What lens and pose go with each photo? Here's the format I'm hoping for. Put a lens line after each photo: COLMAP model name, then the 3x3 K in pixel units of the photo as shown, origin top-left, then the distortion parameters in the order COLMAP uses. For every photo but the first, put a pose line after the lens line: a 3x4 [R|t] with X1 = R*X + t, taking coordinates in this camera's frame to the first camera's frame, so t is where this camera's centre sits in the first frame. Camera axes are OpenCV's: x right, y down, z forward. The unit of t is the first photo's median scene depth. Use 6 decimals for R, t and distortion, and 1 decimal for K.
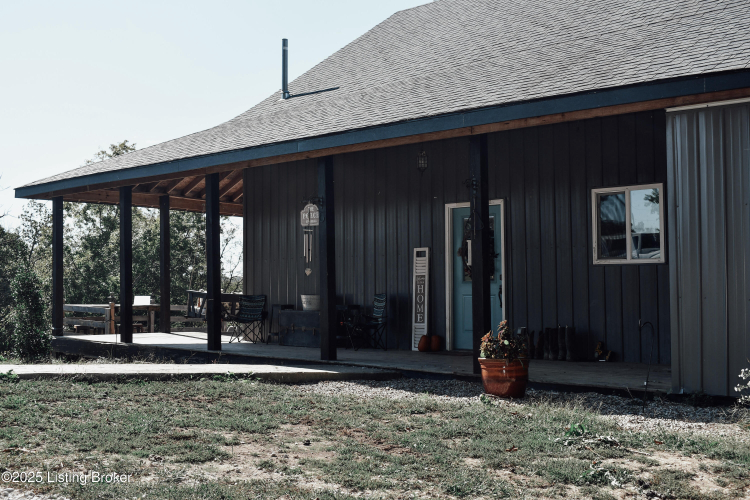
lens RADIAL K [[871.2, 0, 375.7], [0, 871.2, 247.6], [0, 0, 1]] dist [-0.033673, 0.000000]
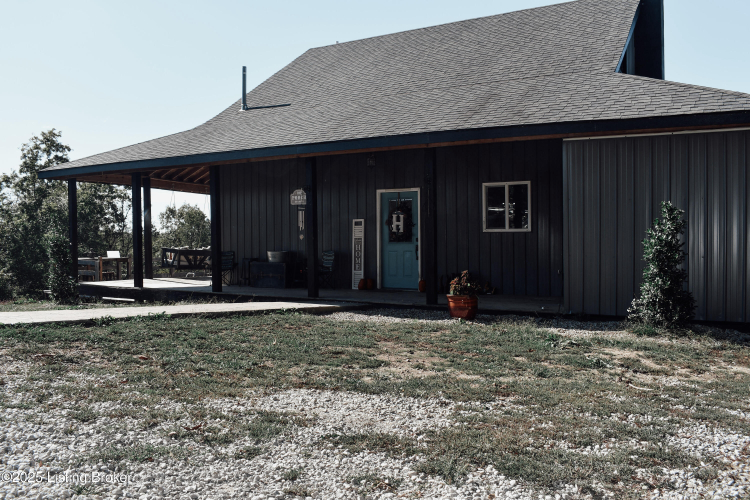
lens RADIAL K [[624.8, 0, 375.3], [0, 624.8, 251.3], [0, 0, 1]] dist [-0.077950, -0.002832]
pose [[0.972934, -0.005273, 0.231024, -0.163629], [-0.009411, 0.998006, 0.062410, -0.011839], [-0.230893, -0.062895, 0.970944, -0.029153]]
